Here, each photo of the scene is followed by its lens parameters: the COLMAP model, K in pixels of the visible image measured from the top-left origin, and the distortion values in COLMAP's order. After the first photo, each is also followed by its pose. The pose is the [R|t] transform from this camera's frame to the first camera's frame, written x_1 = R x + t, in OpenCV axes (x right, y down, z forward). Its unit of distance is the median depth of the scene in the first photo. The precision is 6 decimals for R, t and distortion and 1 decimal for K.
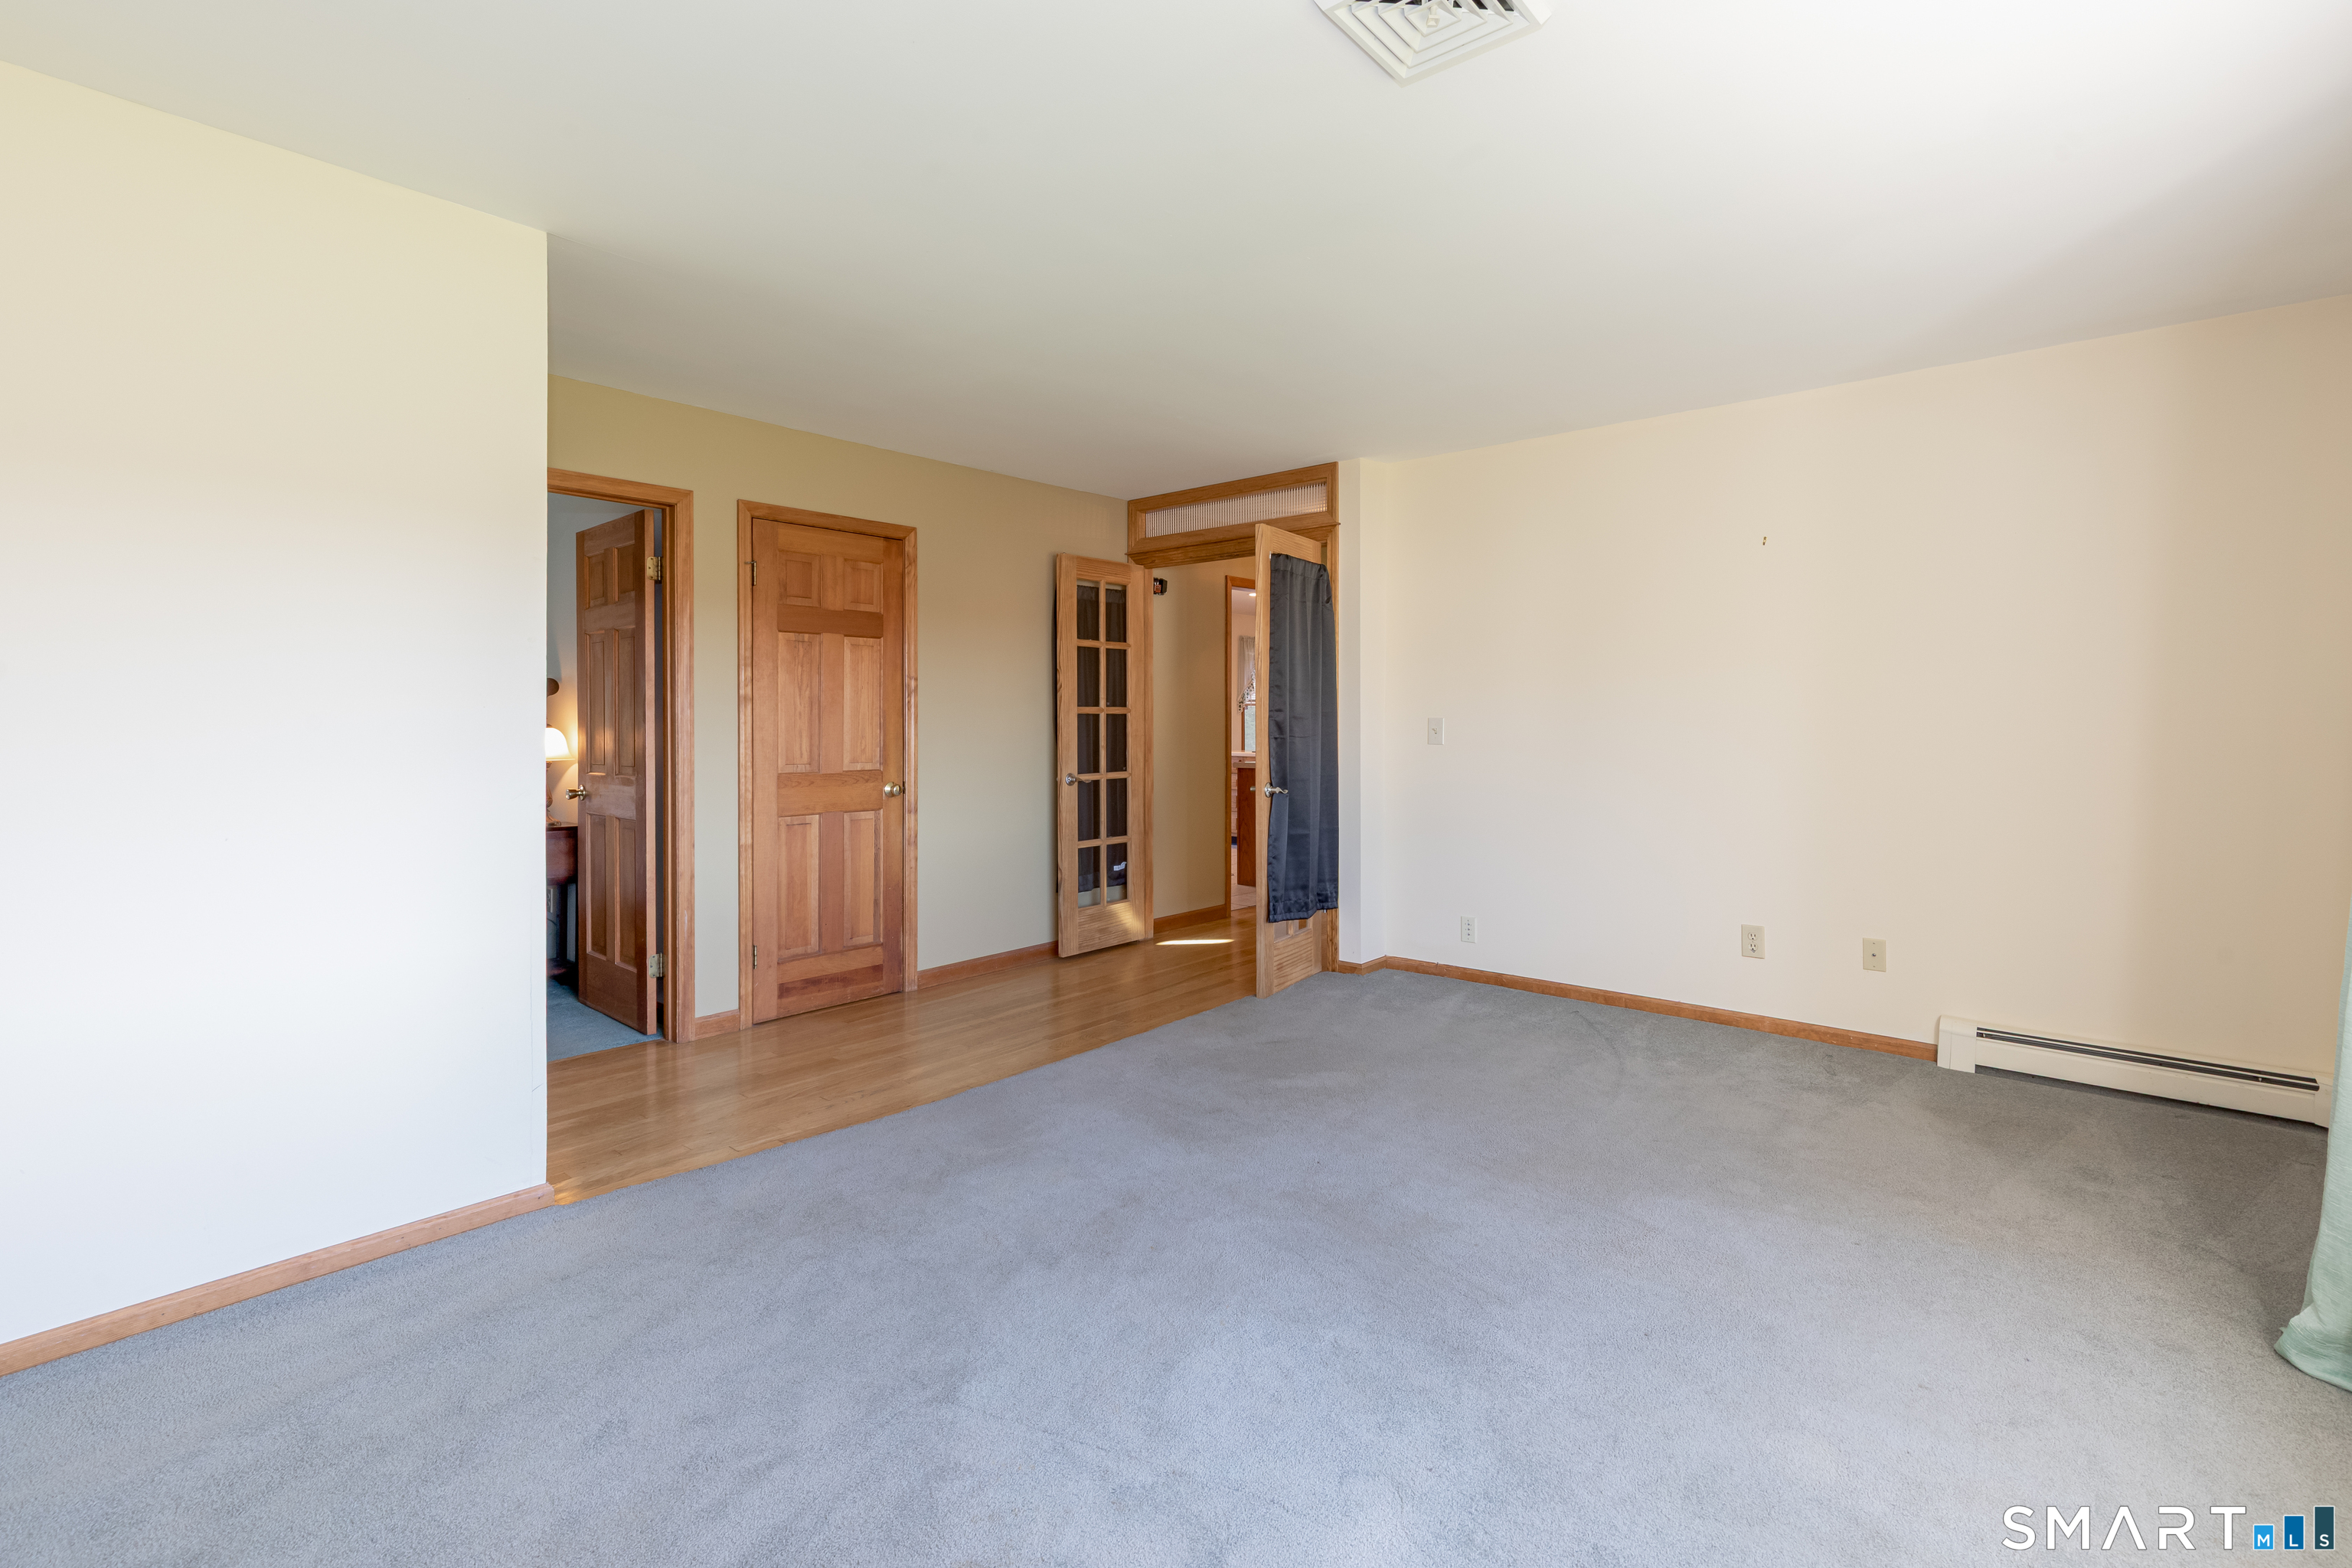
lens RADIAL K [[1074.2, 0, 1177.6], [0, 1074.2, 722.5], [0, 0, 1]] dist [-0.000532, -0.000249]
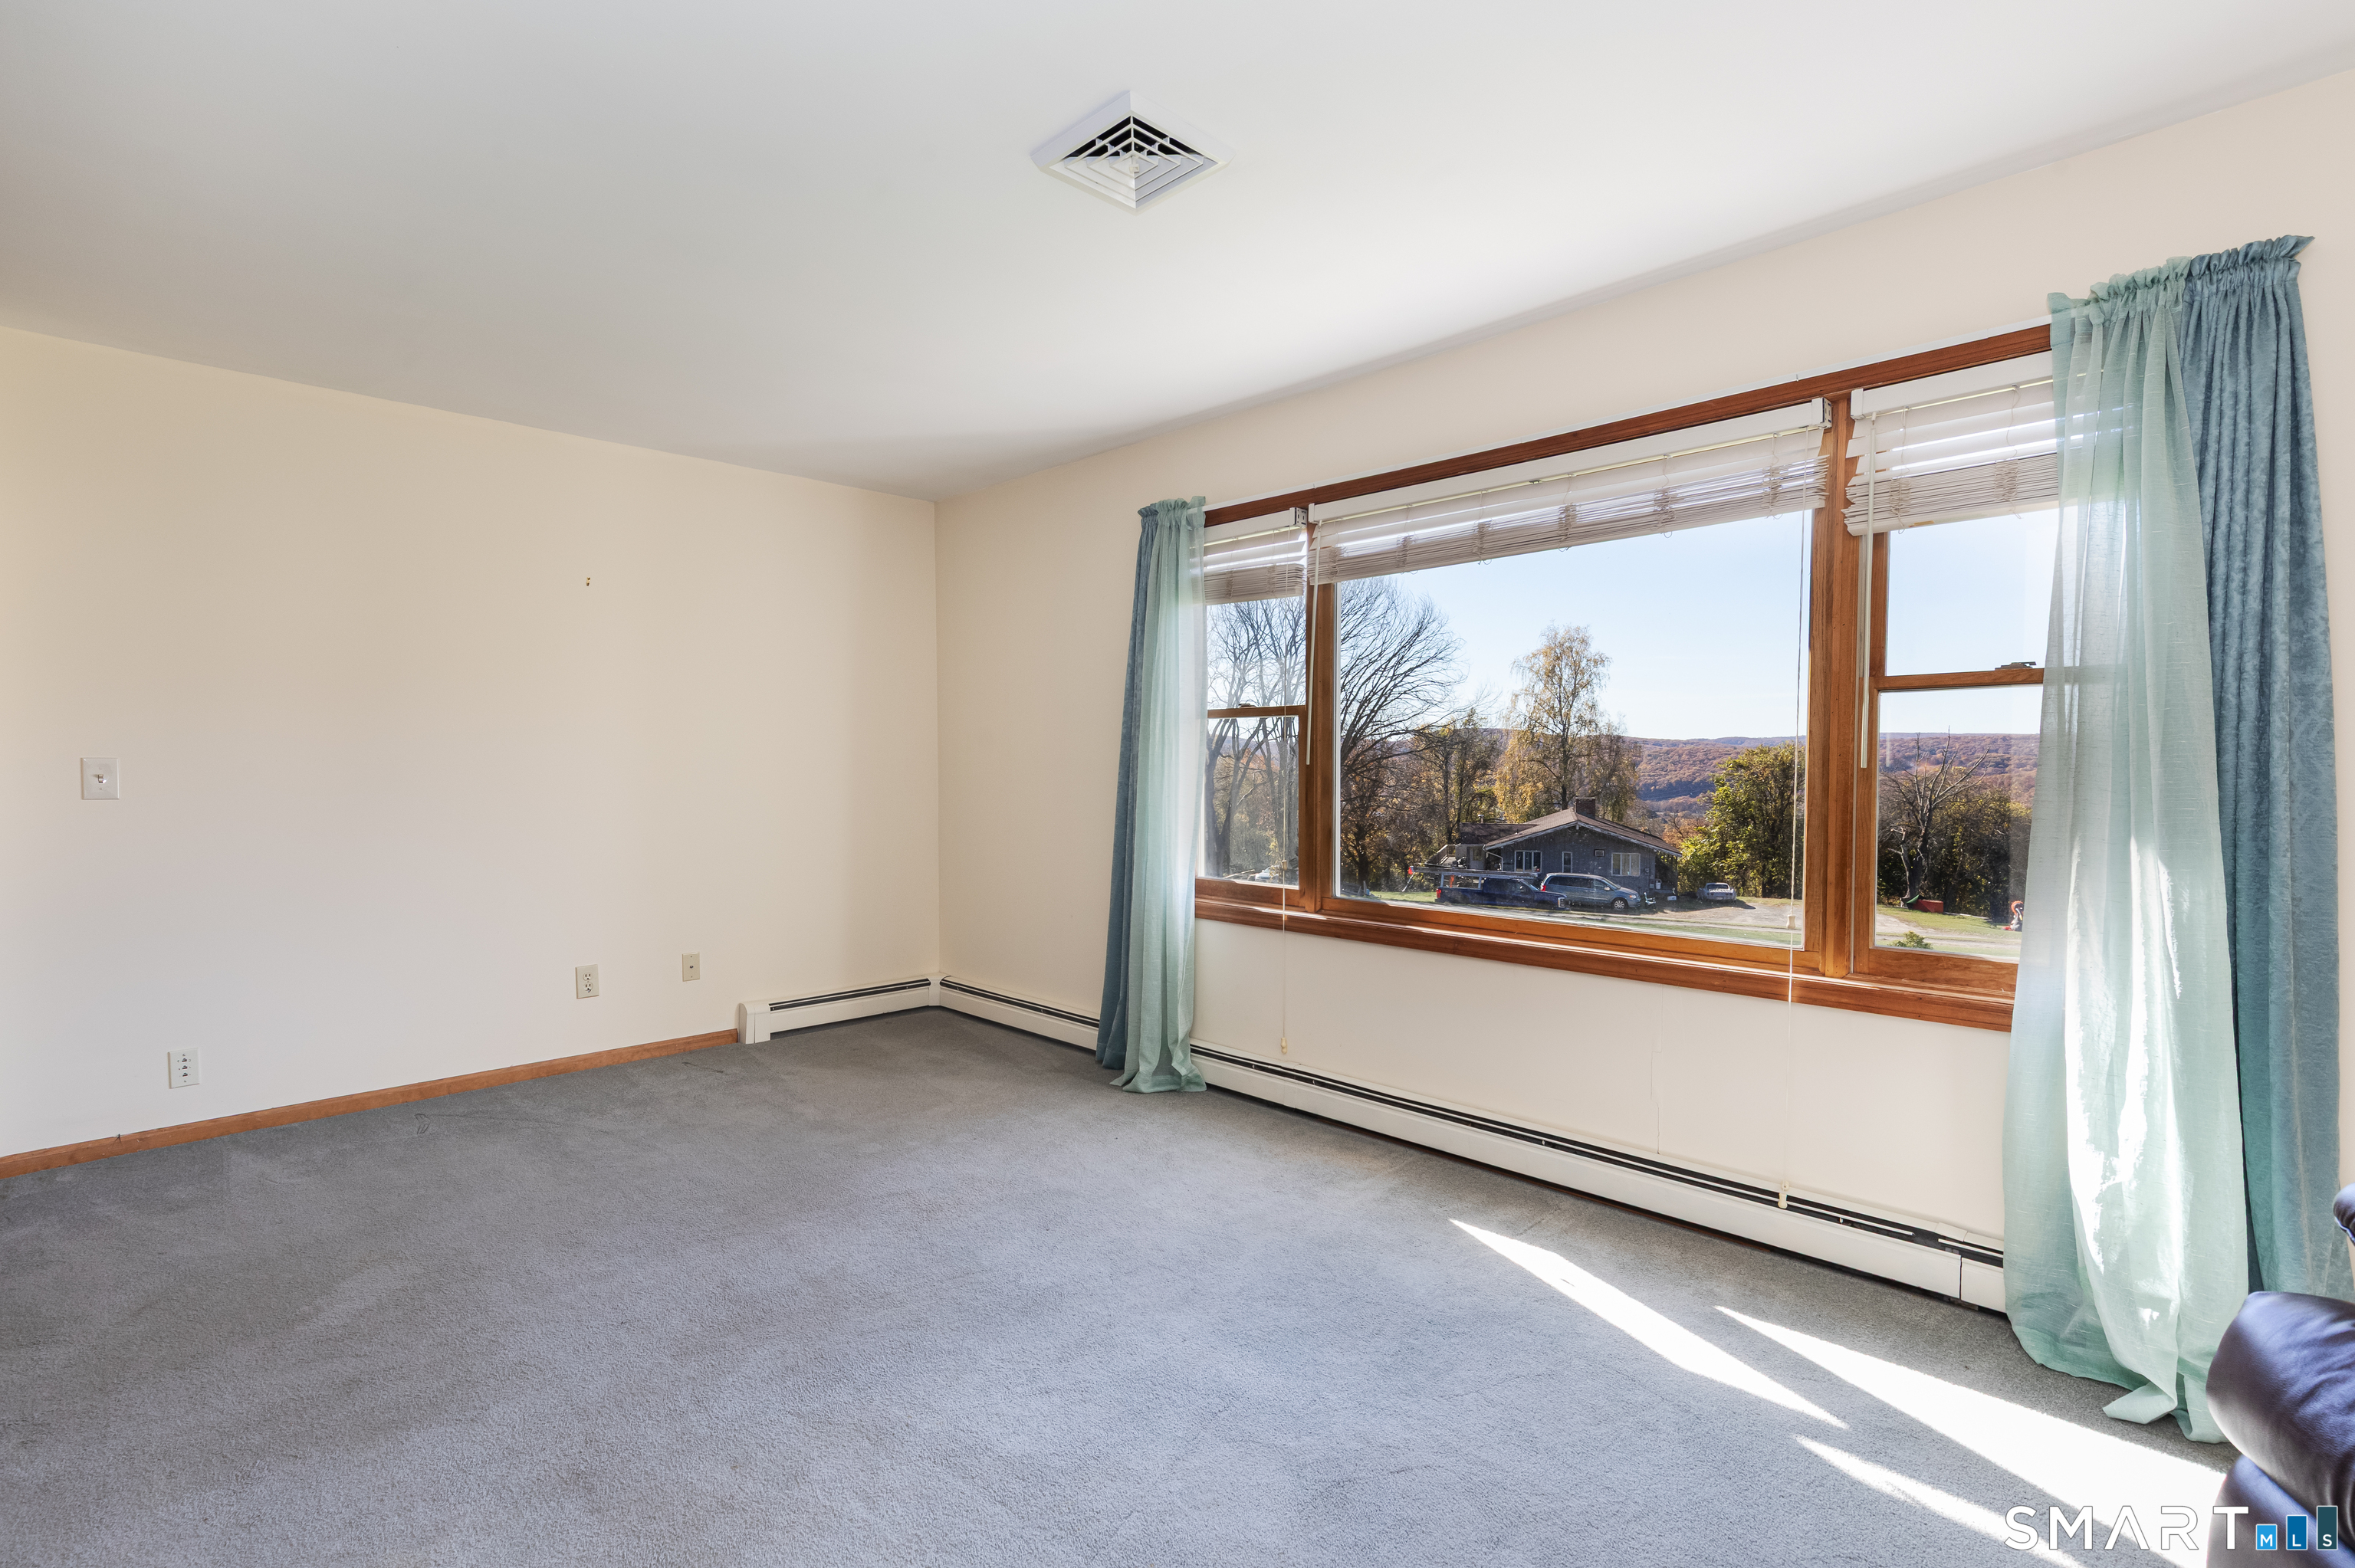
lens RADIAL K [[1075.4, 0, 1177.3], [0, 1075.4, 777.9], [0, 0, 1]] dist [-0.000532, -0.000249]
pose [[0.077061, -0.013320, 0.996937, -0.534366], [0.002388, 0.999910, 0.013175, 0.000152], [-0.997024, 0.001365, 0.077086, 0.460461]]
